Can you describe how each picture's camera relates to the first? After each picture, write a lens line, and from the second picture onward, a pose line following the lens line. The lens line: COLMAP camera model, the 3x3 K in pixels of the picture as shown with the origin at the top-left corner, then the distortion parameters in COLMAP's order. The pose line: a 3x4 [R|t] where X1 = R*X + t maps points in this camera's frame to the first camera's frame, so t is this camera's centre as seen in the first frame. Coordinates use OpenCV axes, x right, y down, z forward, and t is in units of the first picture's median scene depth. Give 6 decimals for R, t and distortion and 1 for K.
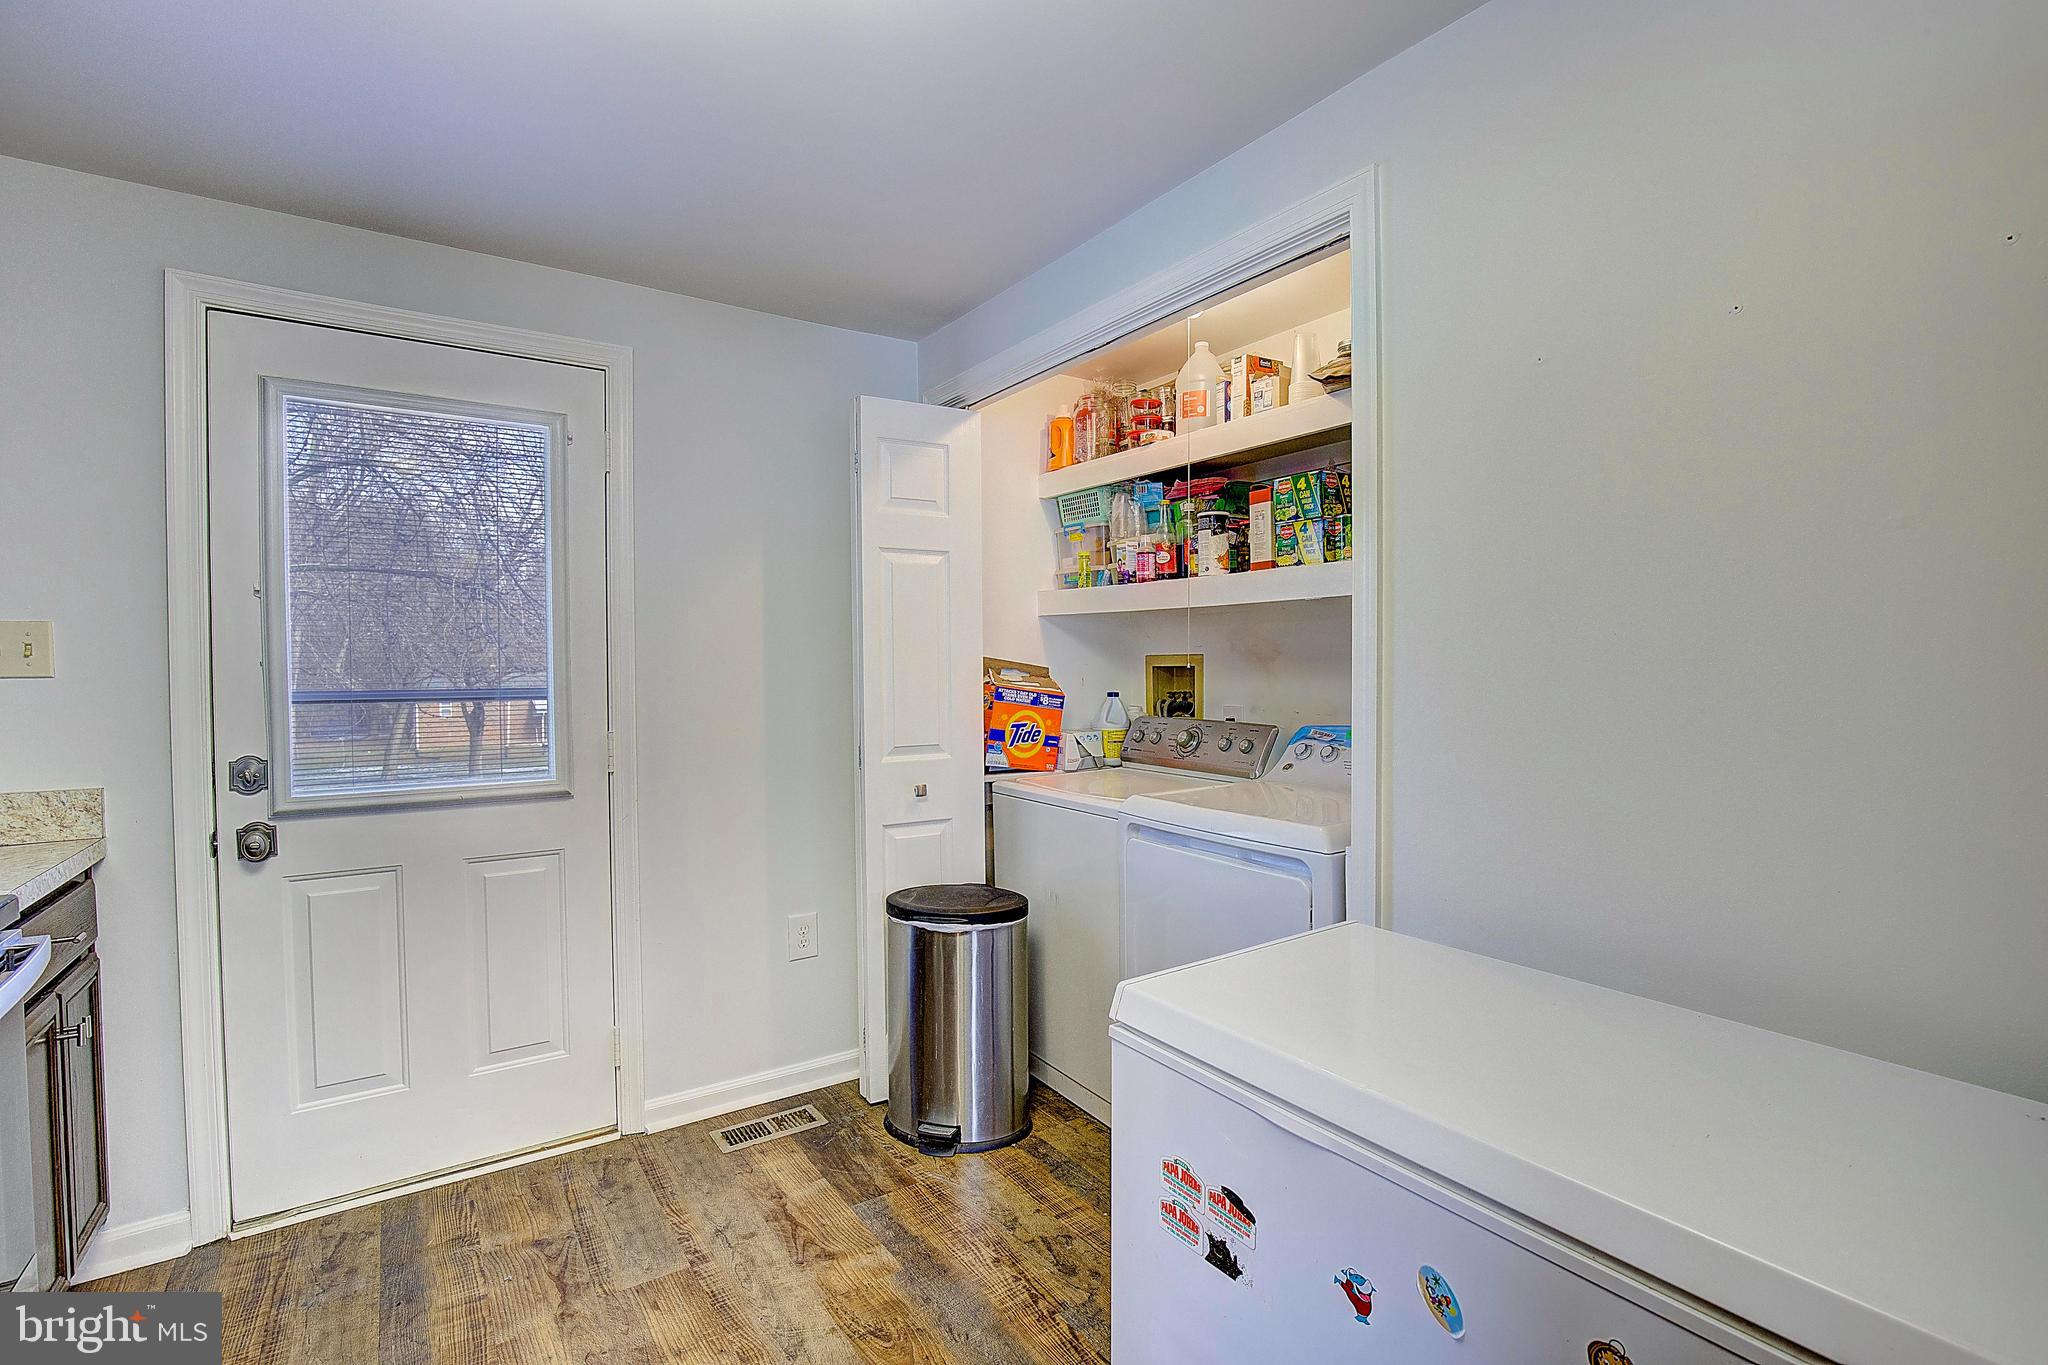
lens RADIAL K [[934.4, 0, 1037.2], [0, 934.4, 693.3], [0, 0, 1]] dist [-0.033789, 0.006729]
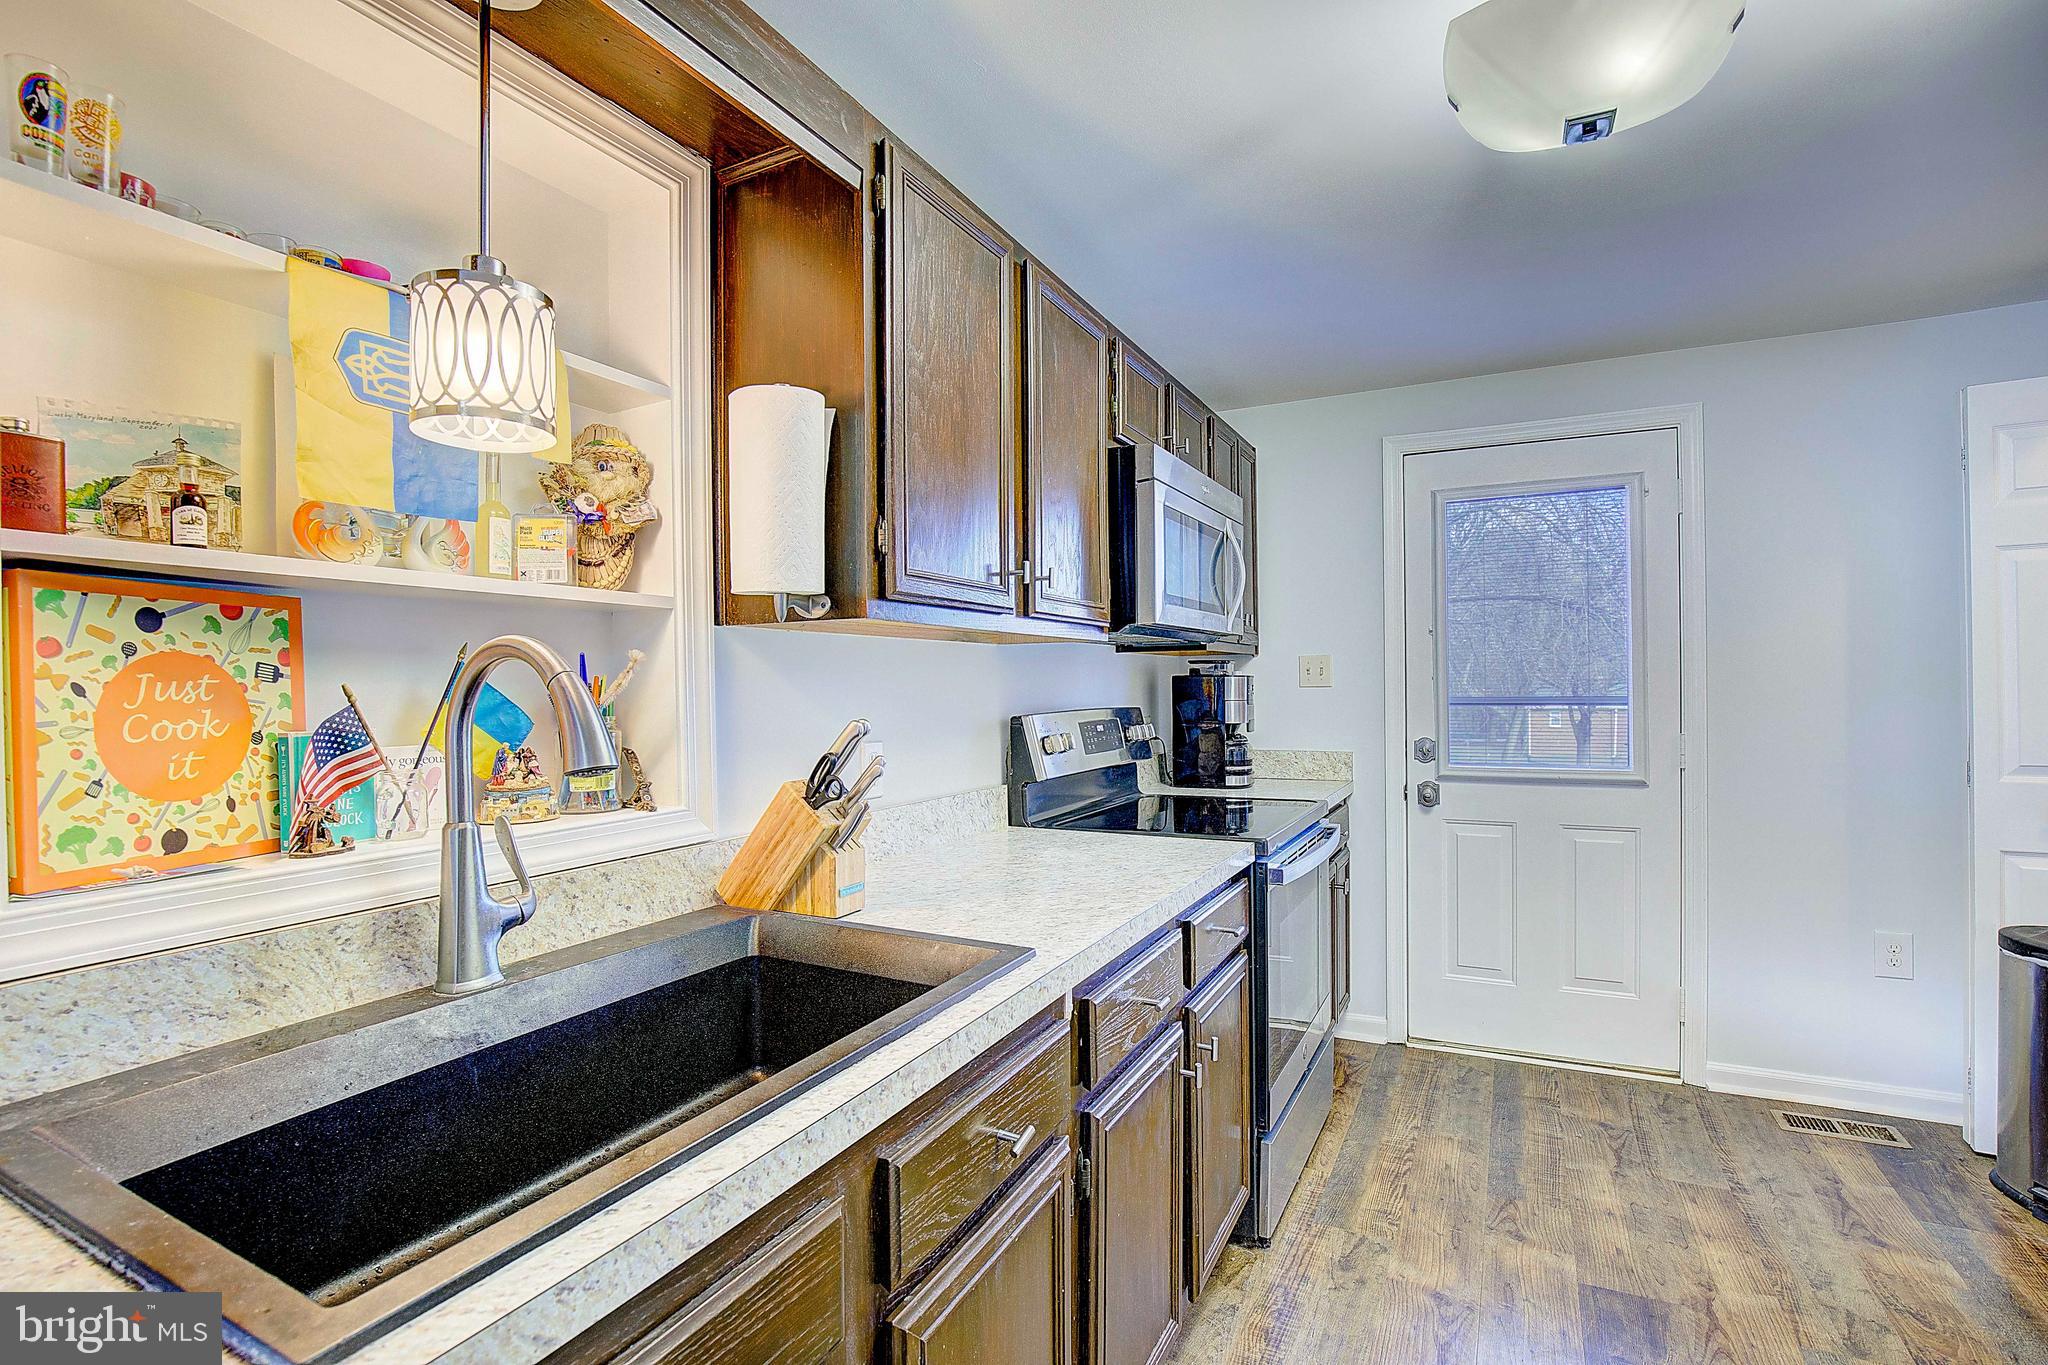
lens RADIAL K [[934.4, 0, 1052.0], [0, 934.4, 687.1], [0, 0, 1]] dist [-0.033789, 0.006729]
pose [[0.480809, 0.001017, -0.876825, 0.188807], [-0.016588, 0.999831, -0.007936, 0.004942], [0.876669, 0.018361, 0.480744, -0.275693]]
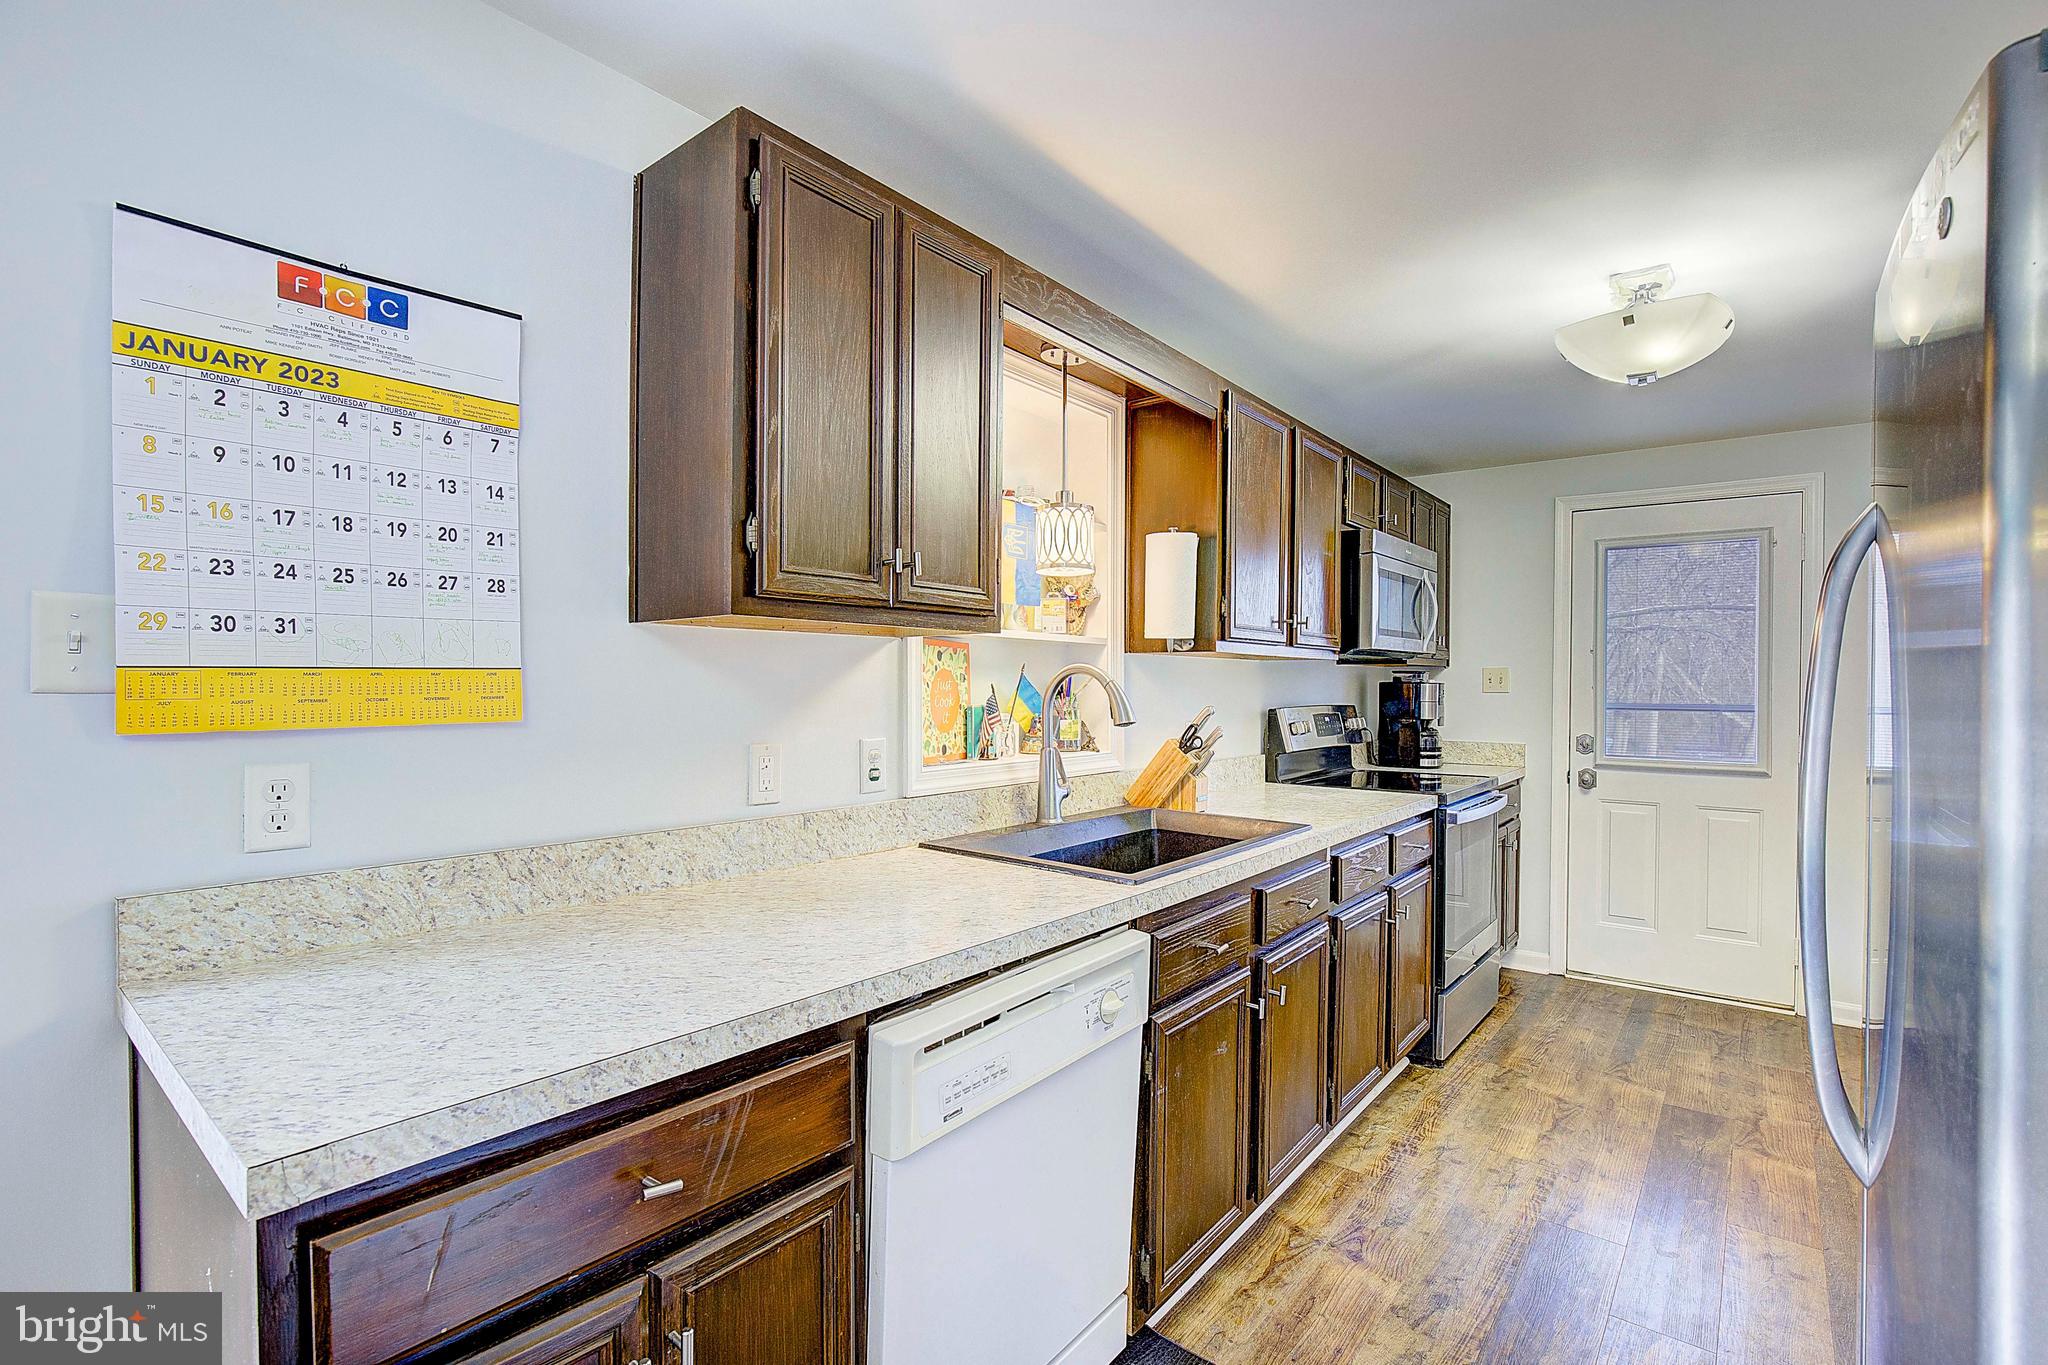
lens RADIAL K [[934.4, 0, 1049.8], [0, 934.4, 682.4], [0, 0, 1]] dist [-0.033789, 0.006729]
pose [[0.296095, 0.007016, -0.955133, 0.613481], [-0.037276, 0.999296, -0.004215, 0.006682], [0.954431, 0.036851, 0.296148, -0.611929]]
